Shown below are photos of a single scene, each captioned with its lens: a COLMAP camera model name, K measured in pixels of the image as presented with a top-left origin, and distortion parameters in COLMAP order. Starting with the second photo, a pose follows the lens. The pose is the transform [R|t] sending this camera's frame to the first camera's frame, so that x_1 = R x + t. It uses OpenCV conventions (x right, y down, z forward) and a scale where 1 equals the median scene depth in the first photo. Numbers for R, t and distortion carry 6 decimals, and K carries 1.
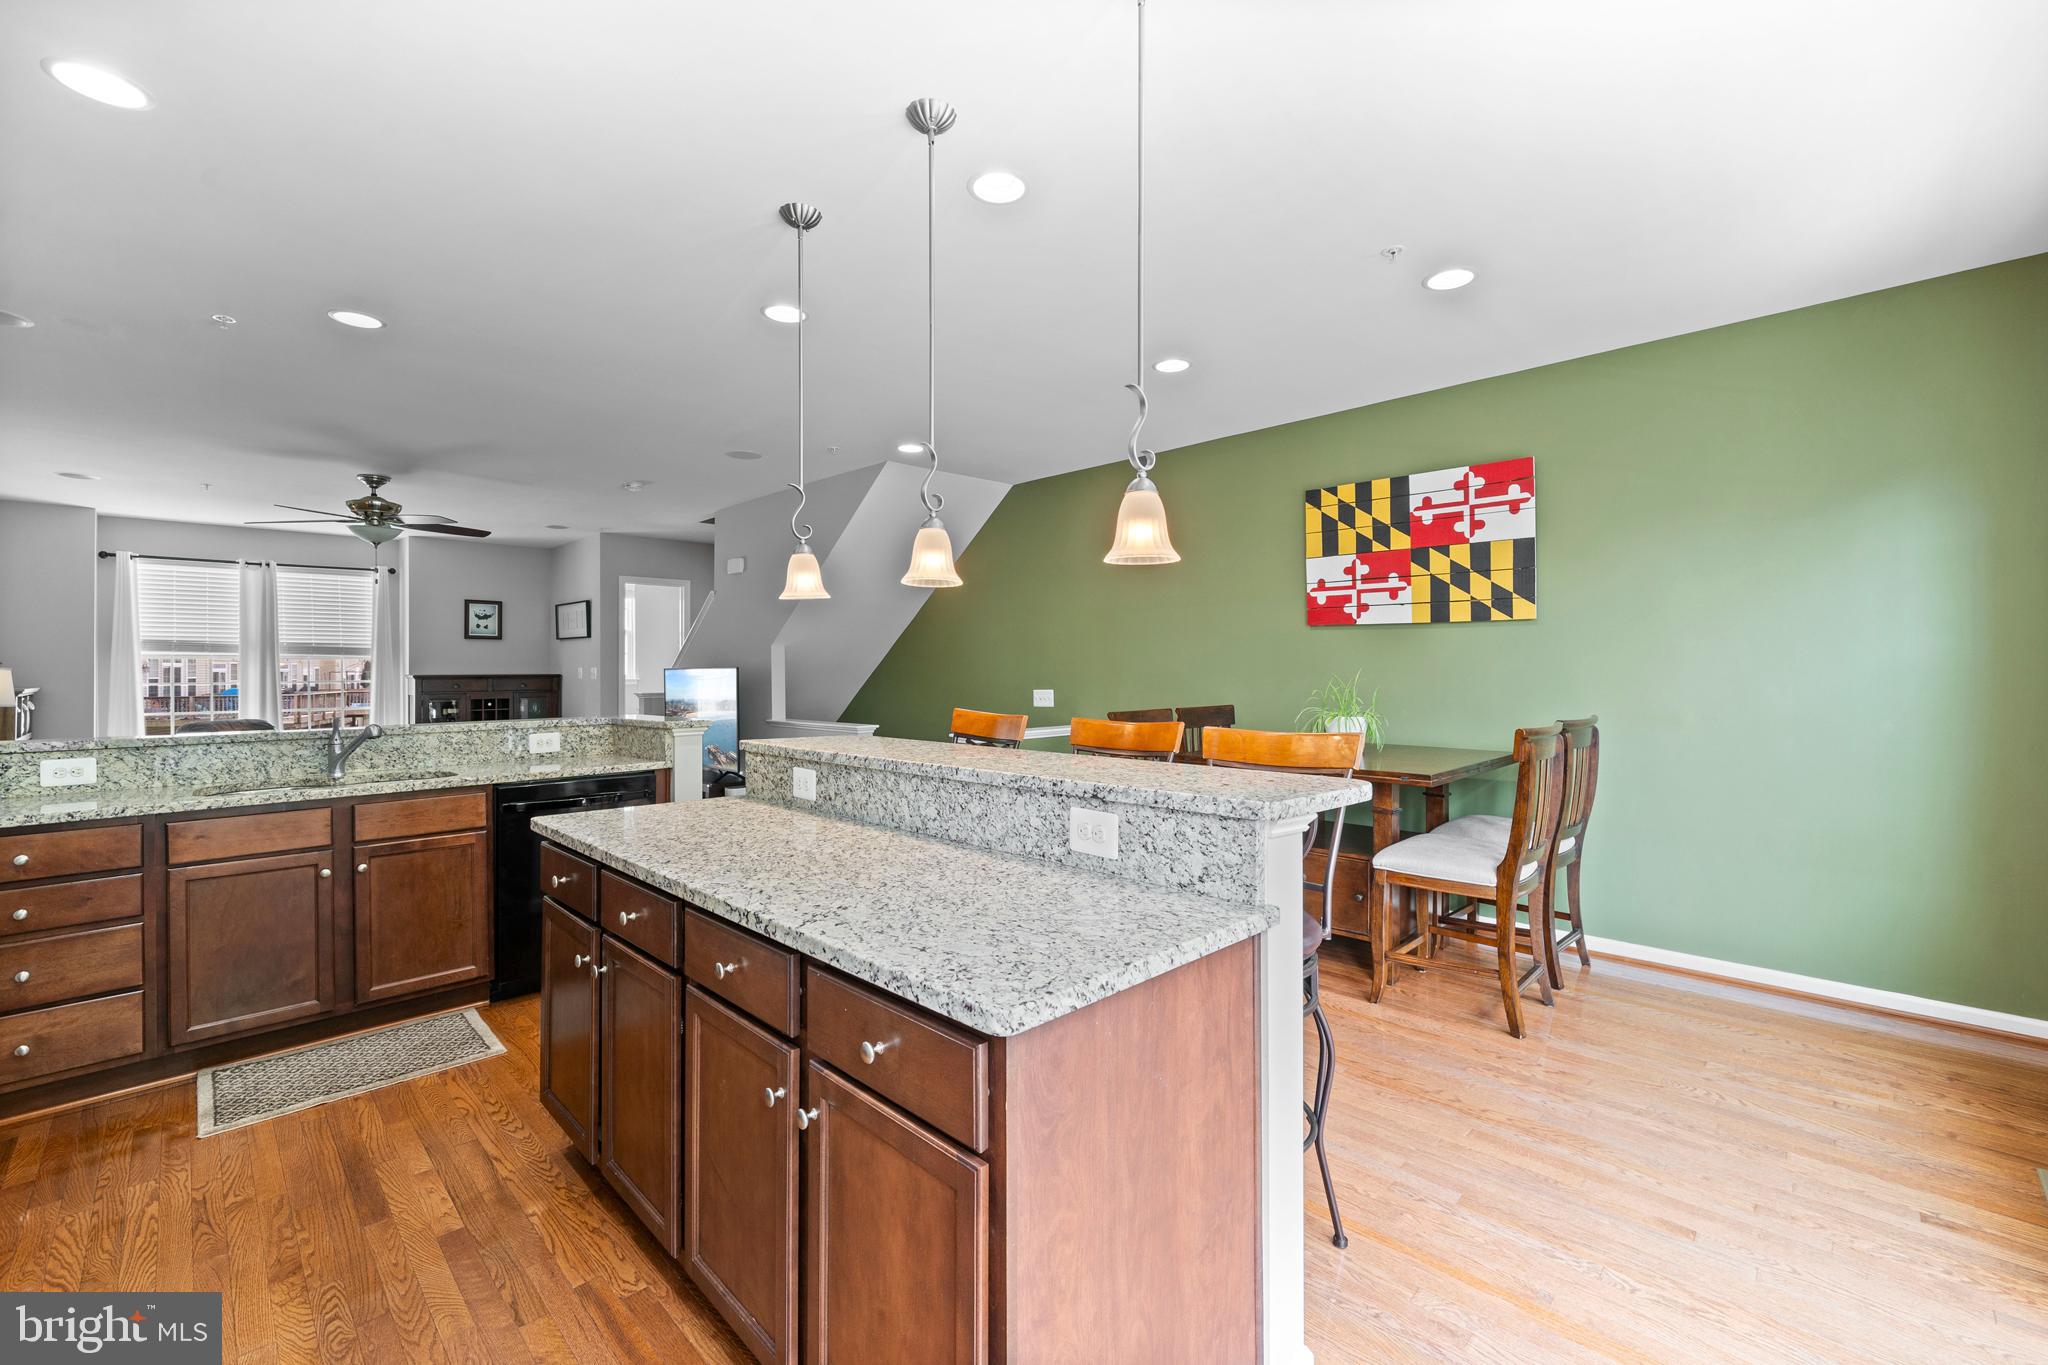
lens RADIAL K [[845.5, 0, 1031.4], [0, 845.5, 667.6], [0, 0, 1]] dist [-0.001647, -0.000338]
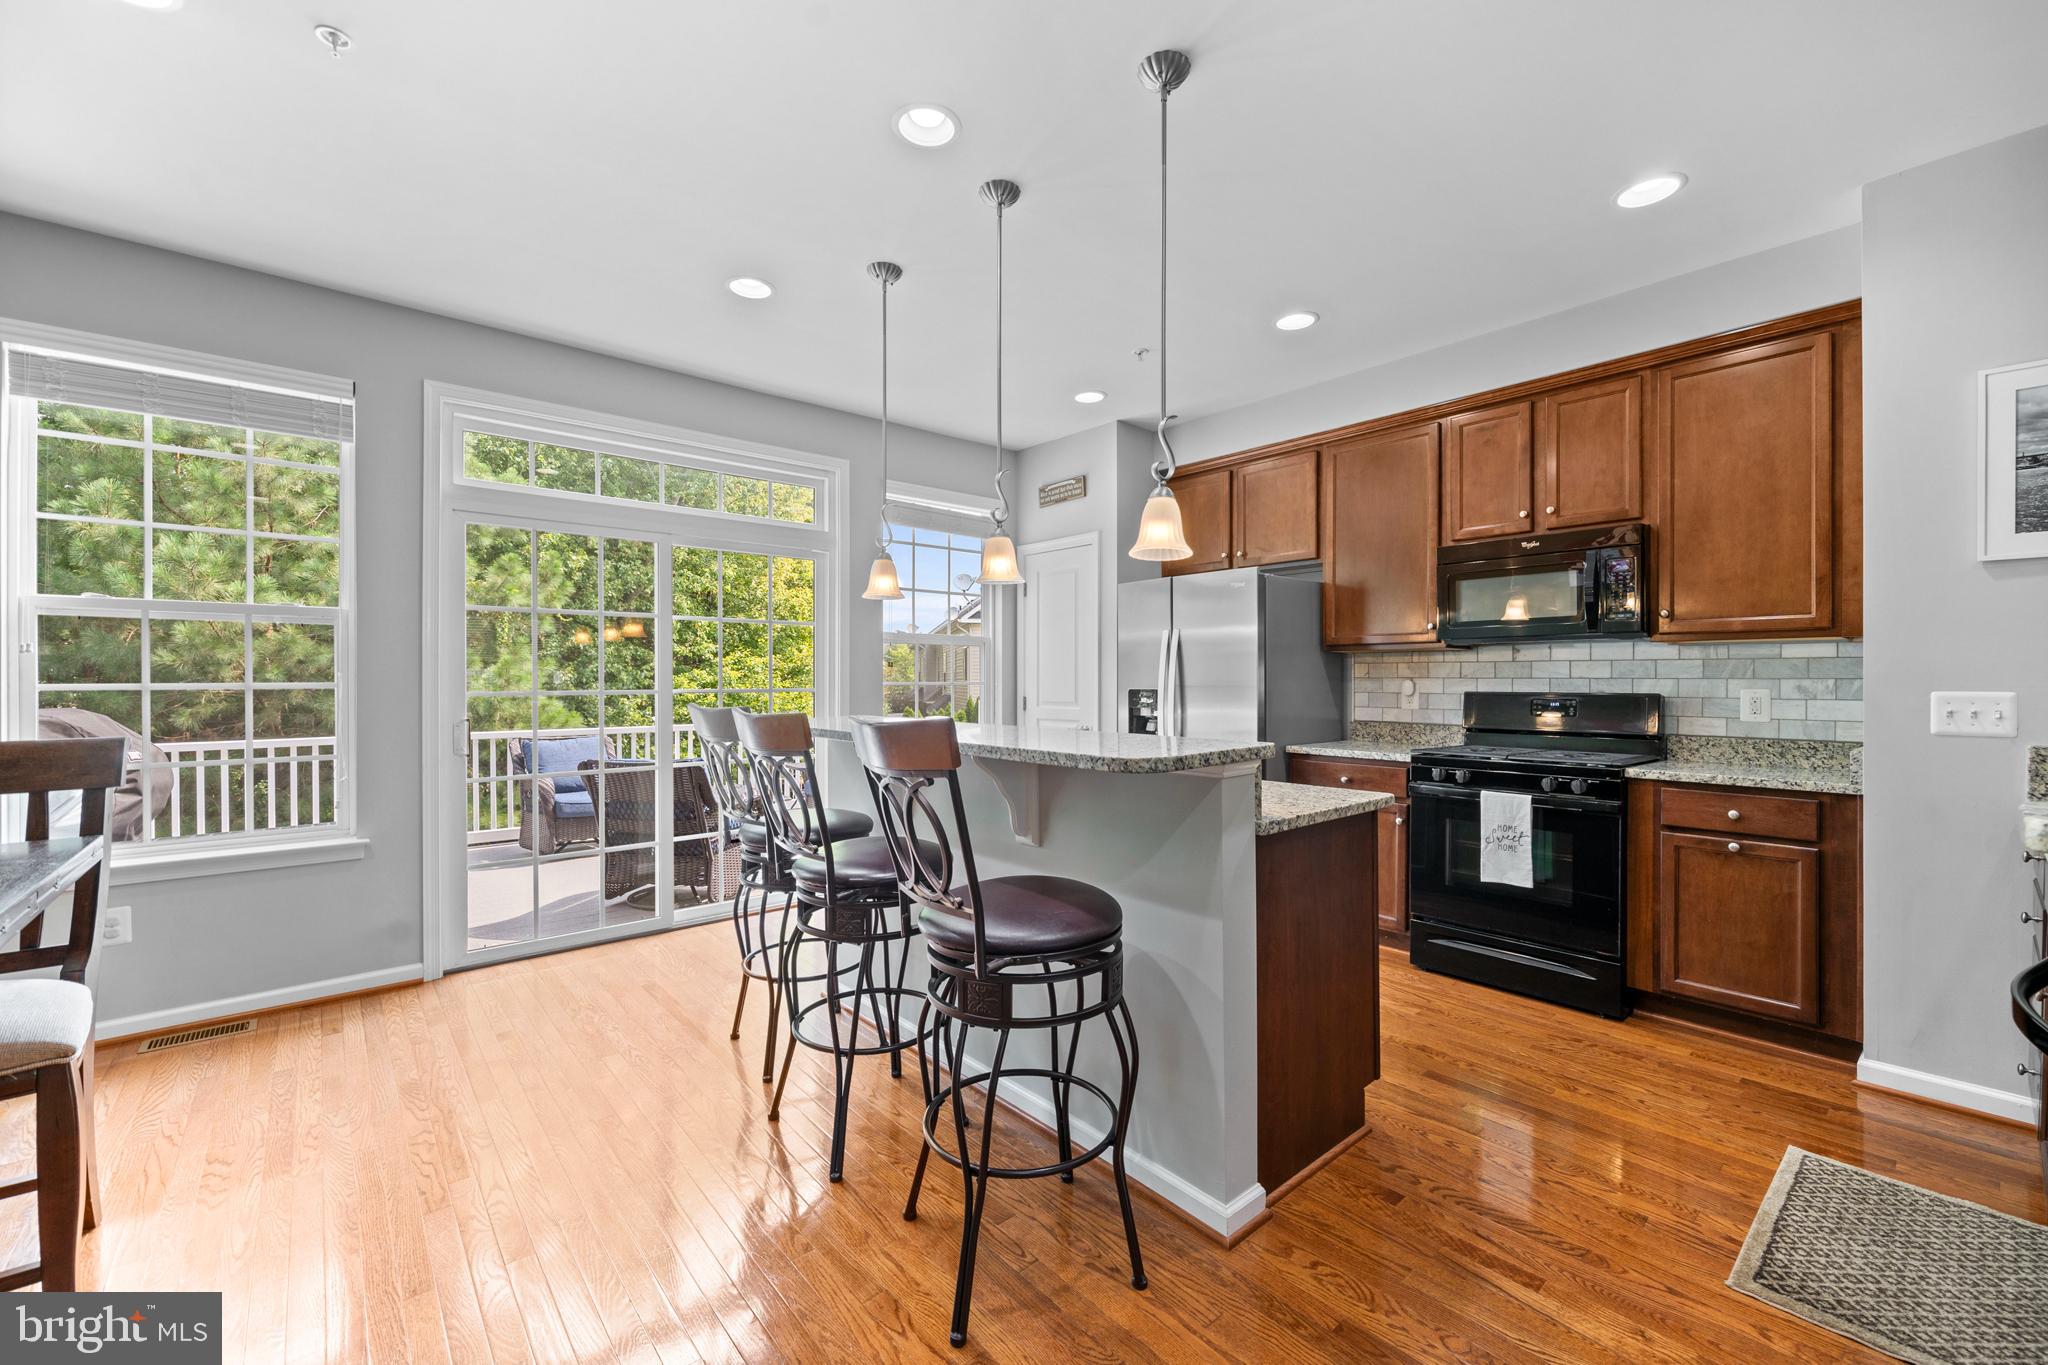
lens RADIAL K [[818.2, 0, 1034.5], [0, 818.2, 679.2], [0, 0, 1]] dist [0.000294, -0.000447]
pose [[-0.997392, 0.004197, 0.072056, -0.128542], [0.003863, 0.999981, -0.004778, 0.024367], [-0.072074, -0.004487, -0.997389, 1.121104]]
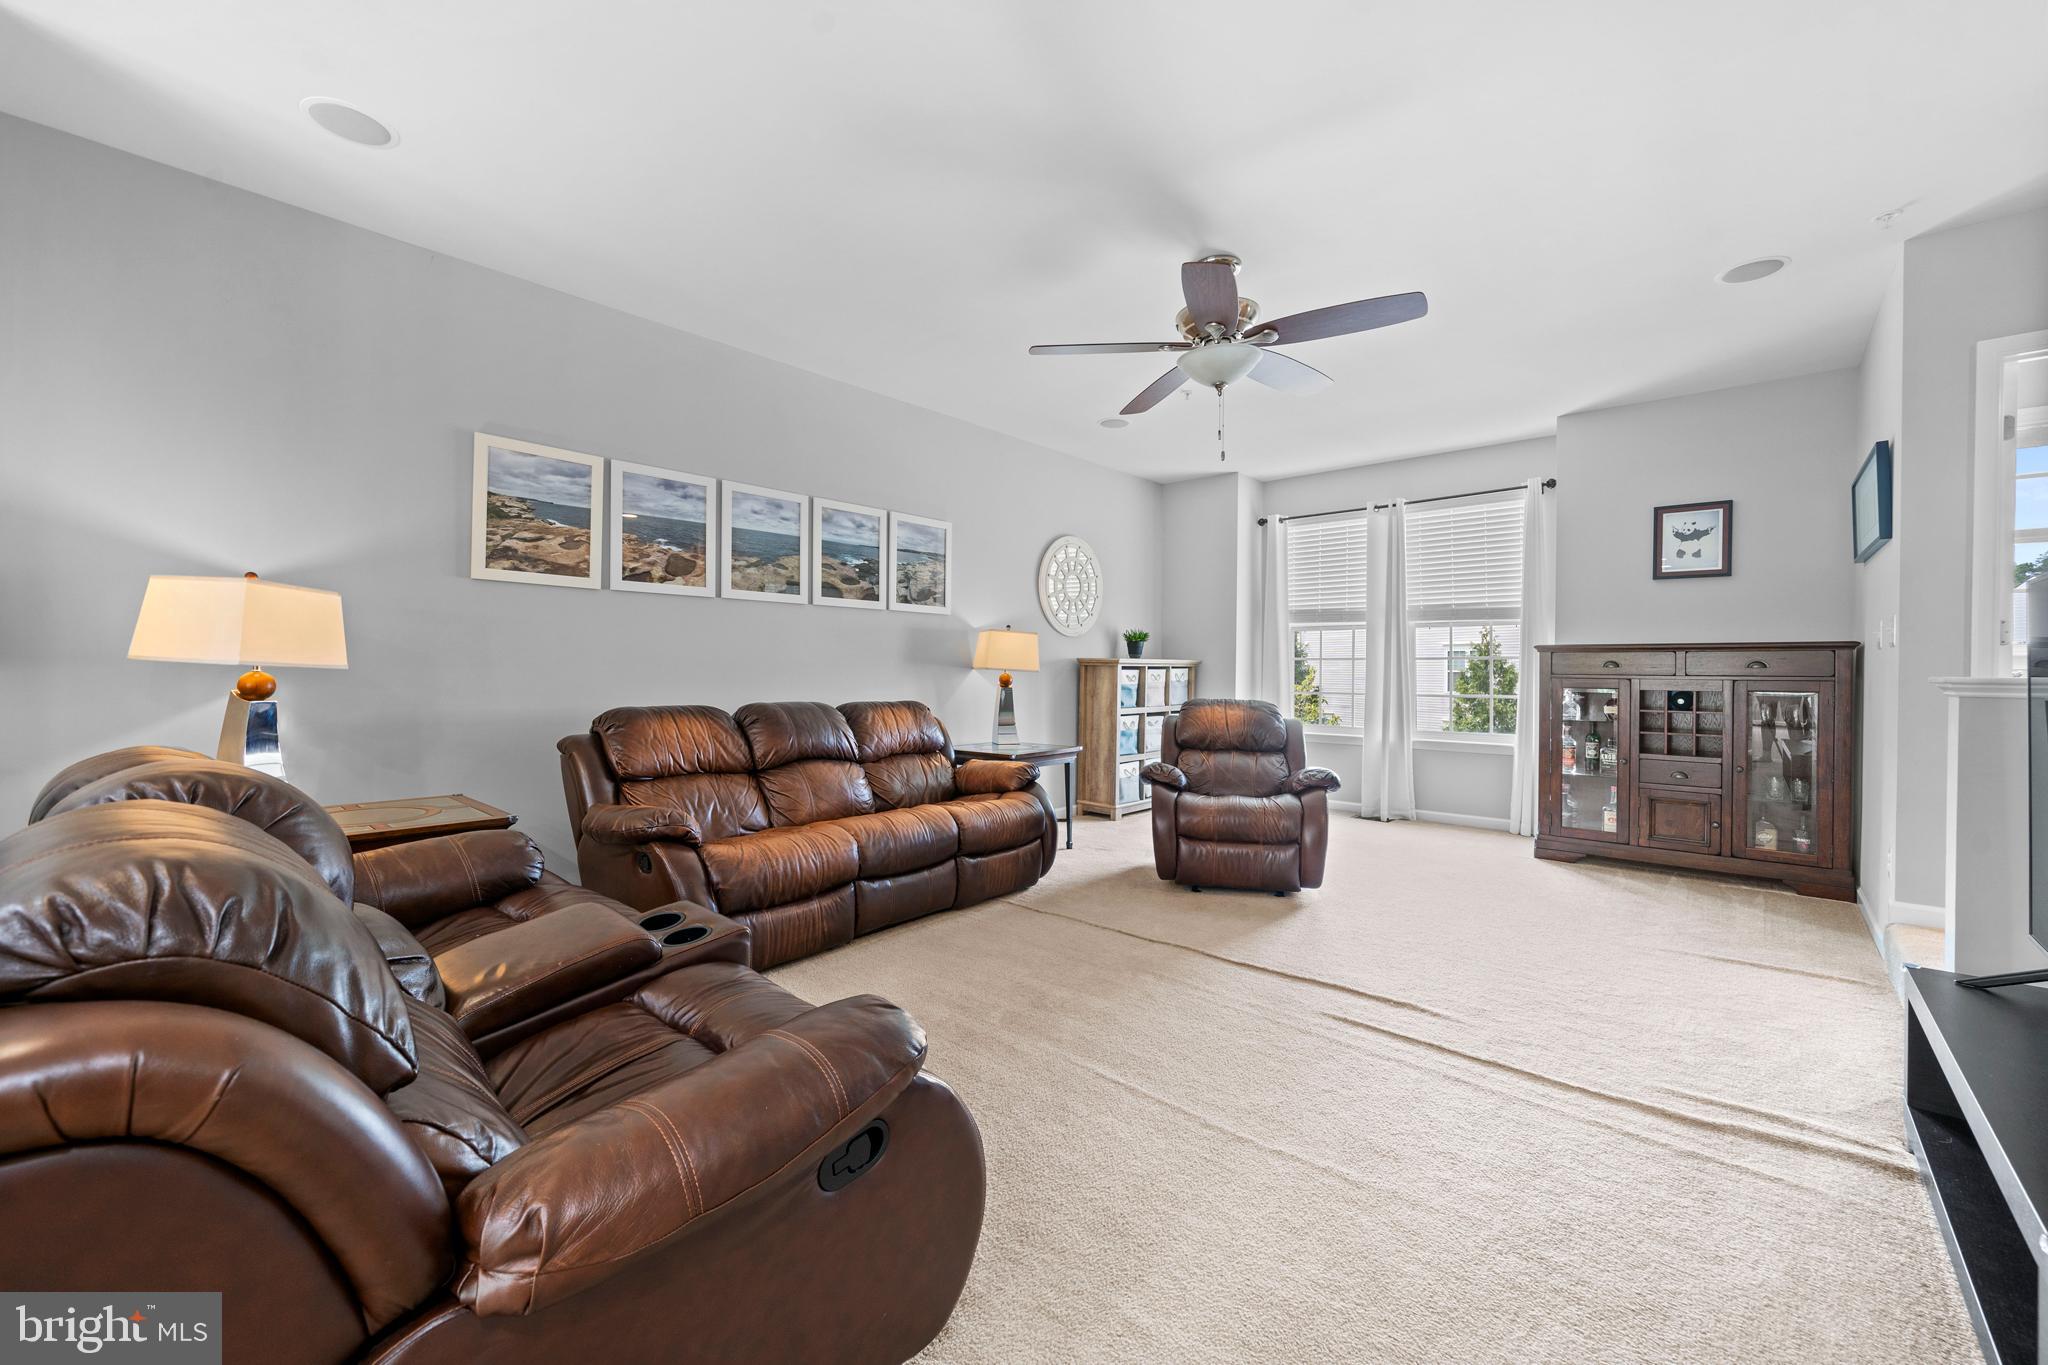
lens RADIAL K [[804.7, 0, 1032.8], [0, 804.7, 670.5], [0, 0, 1]] dist [-0.001297, -0.000071]
pose [[0.058252, 0.007543, -0.998273, -0.385322], [-0.005555, 0.999958, 0.007231, 0.050369], [0.998286, 0.005124, 0.058291, 1.255062]]
